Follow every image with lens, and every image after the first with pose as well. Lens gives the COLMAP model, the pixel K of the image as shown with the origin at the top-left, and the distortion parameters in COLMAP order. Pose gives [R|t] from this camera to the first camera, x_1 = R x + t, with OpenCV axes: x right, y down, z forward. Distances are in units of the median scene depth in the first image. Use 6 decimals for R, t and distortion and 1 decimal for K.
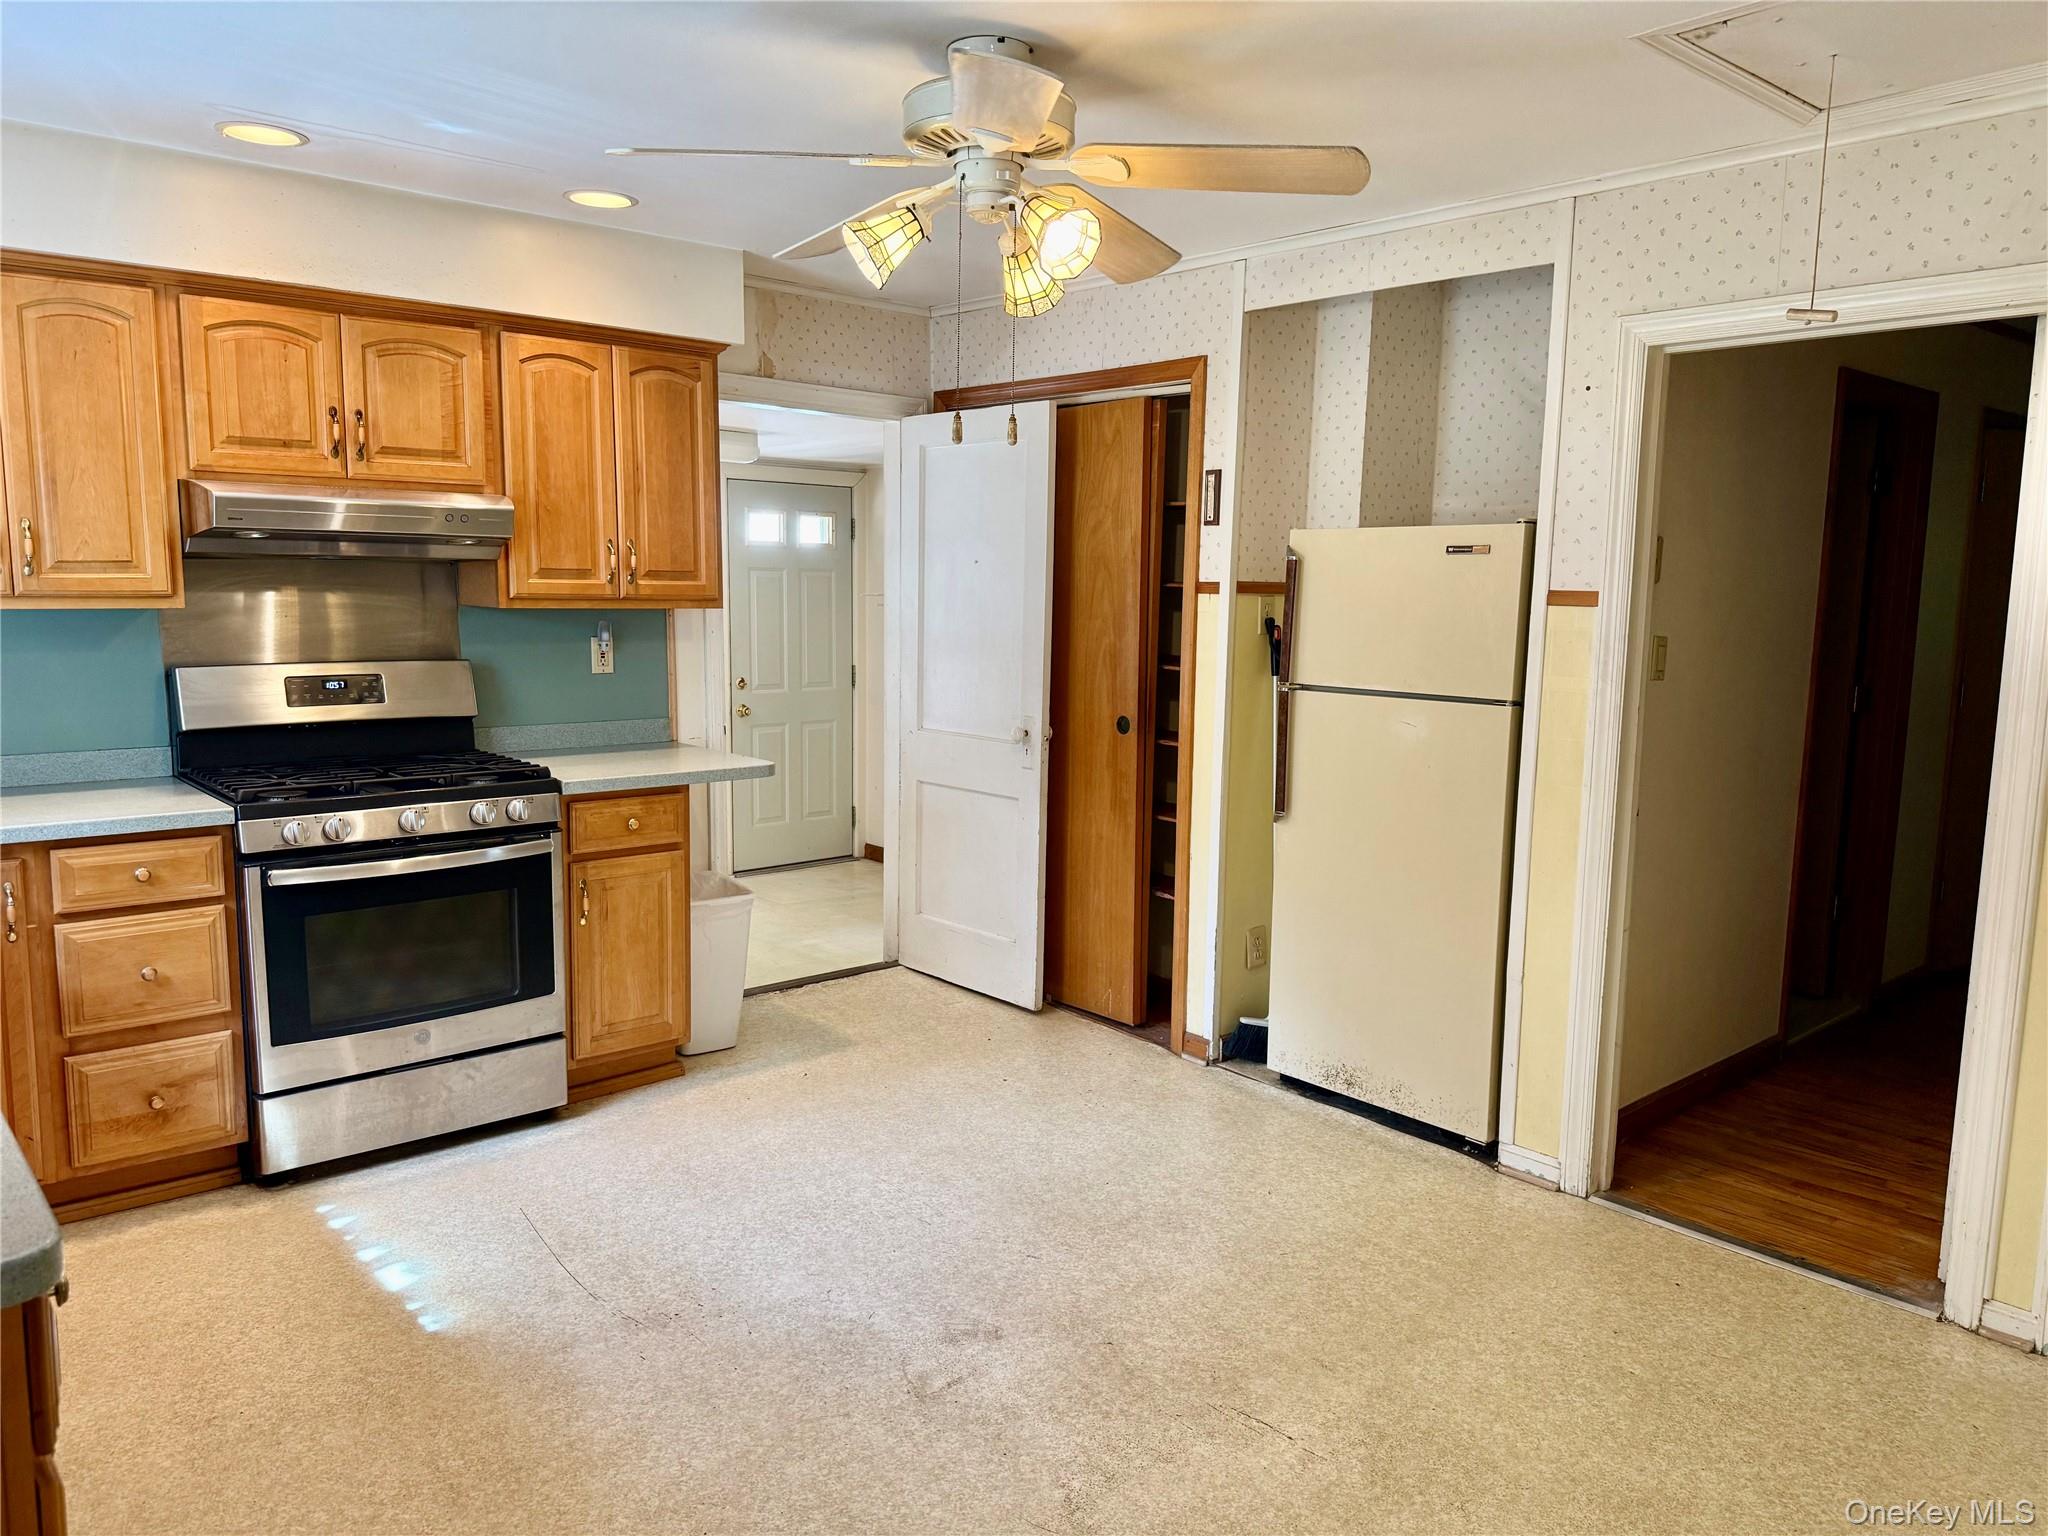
lens RADIAL K [[1454.4, 0, 1024.0], [0, 1454.4, 768.0], [0, 0, 1]] dist [0.064322, -0.079674]
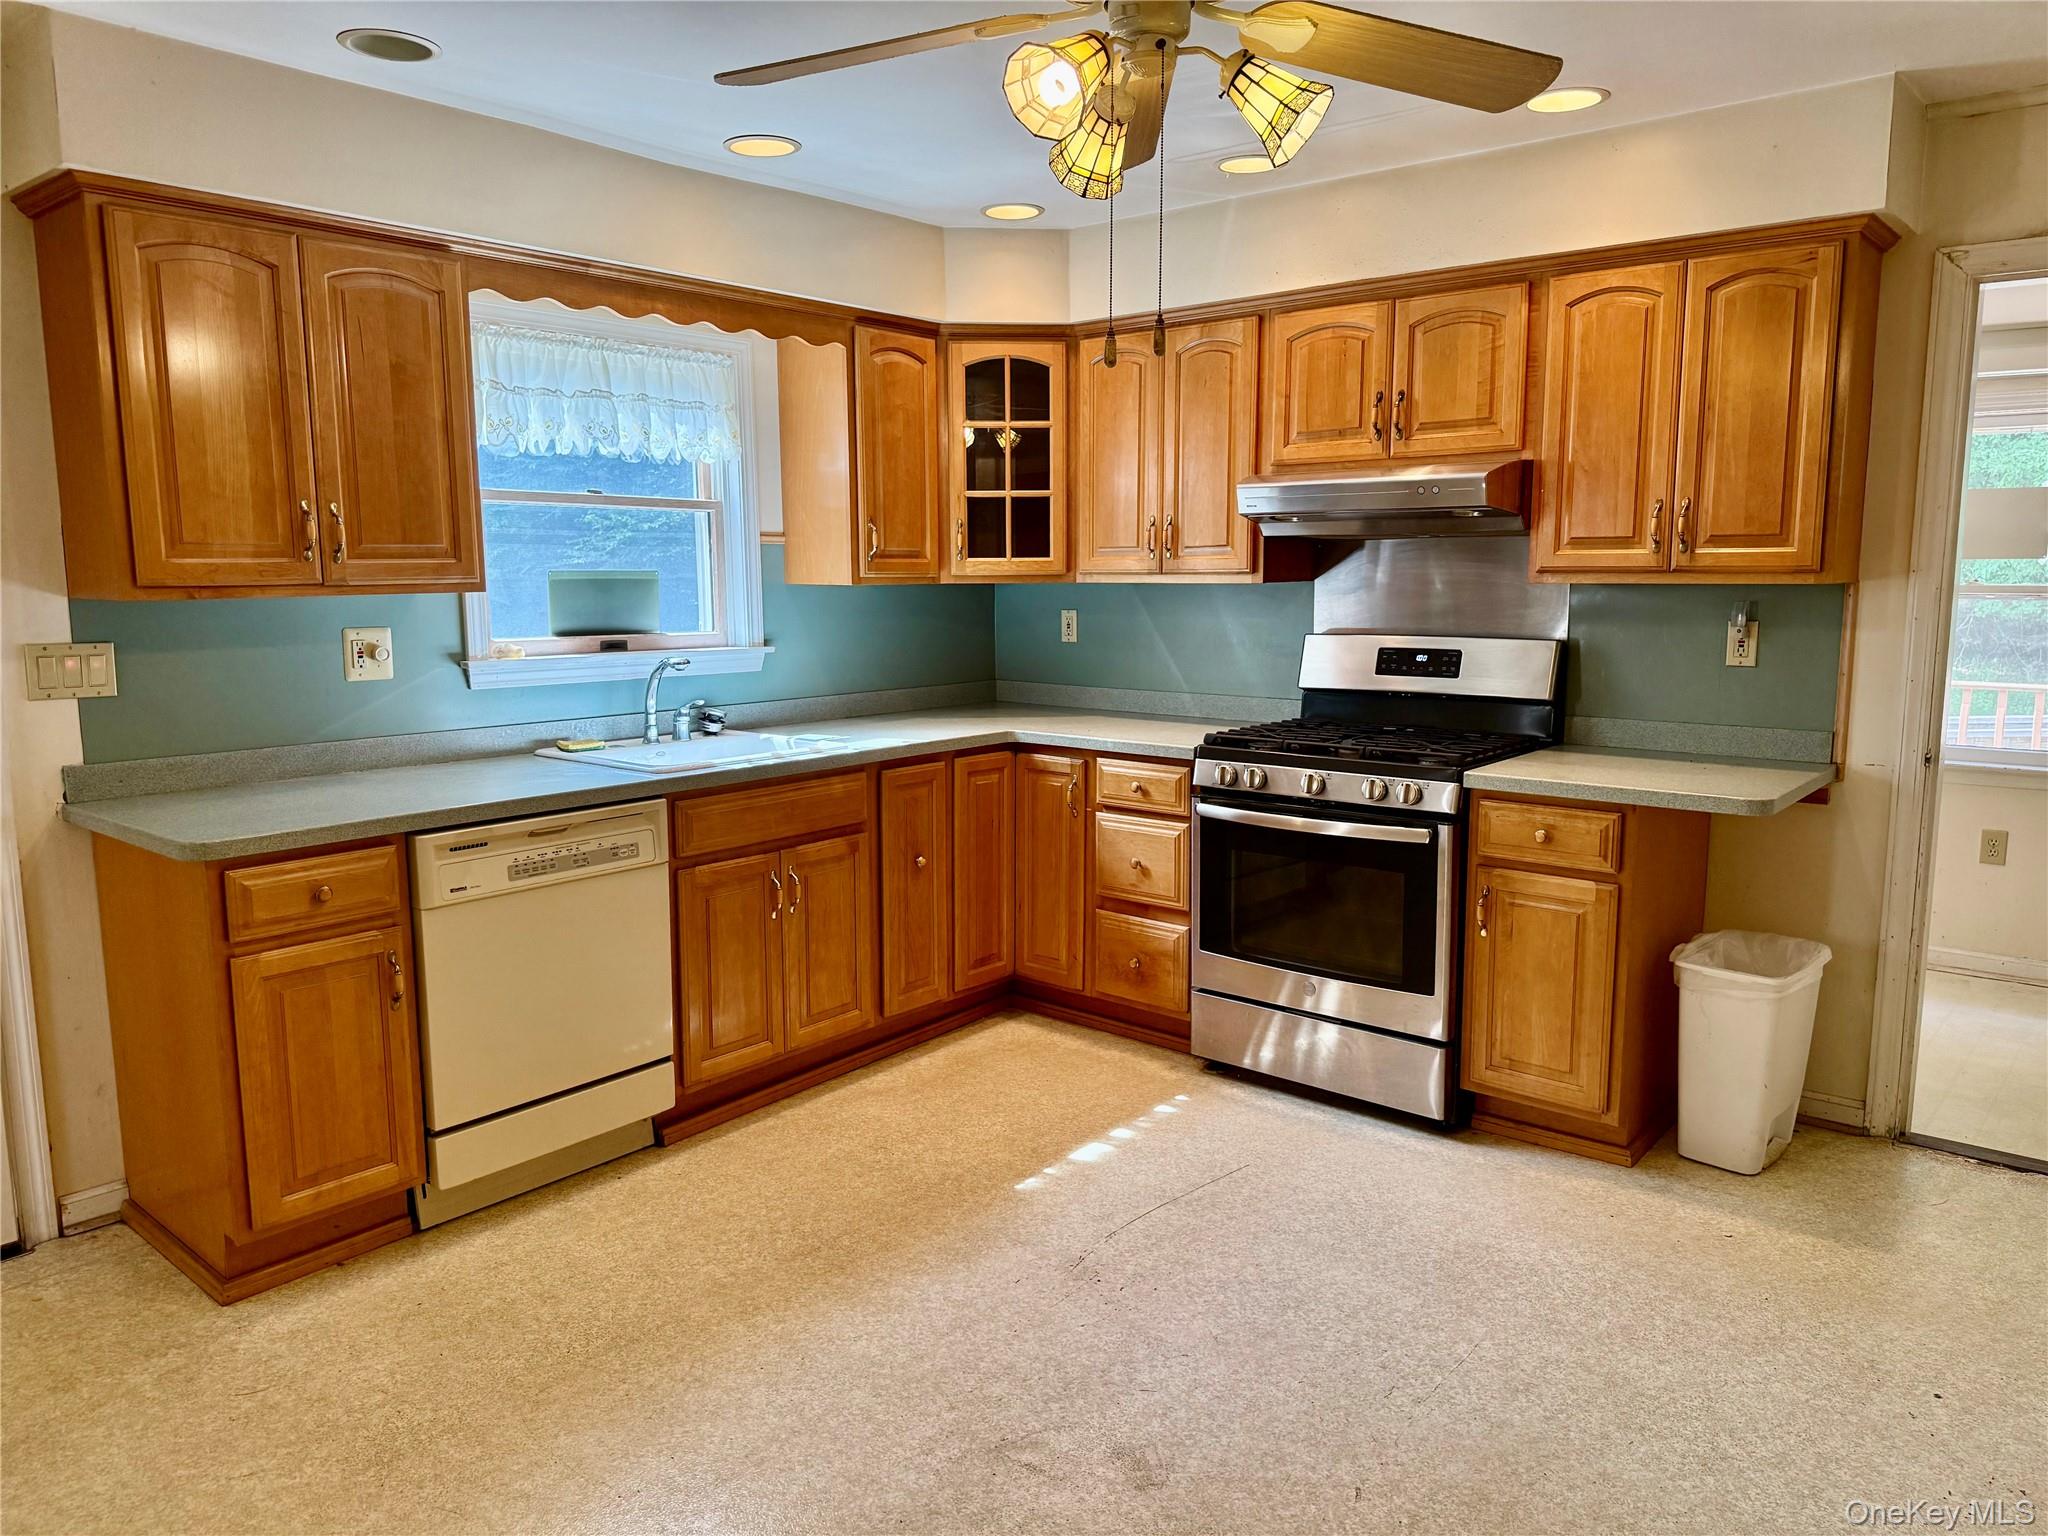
lens RADIAL K [[1454.4, 0, 1024.0], [0, 1454.4, 768.0], [0, 0, 1]] dist [0.064322, -0.079674]
pose [[0.138771, 0.123872, -0.982547, 0.534042], [-0.121541, 0.986776, 0.107239, -0.057132], [0.982838, 0.104538, 0.151991, 0.583551]]
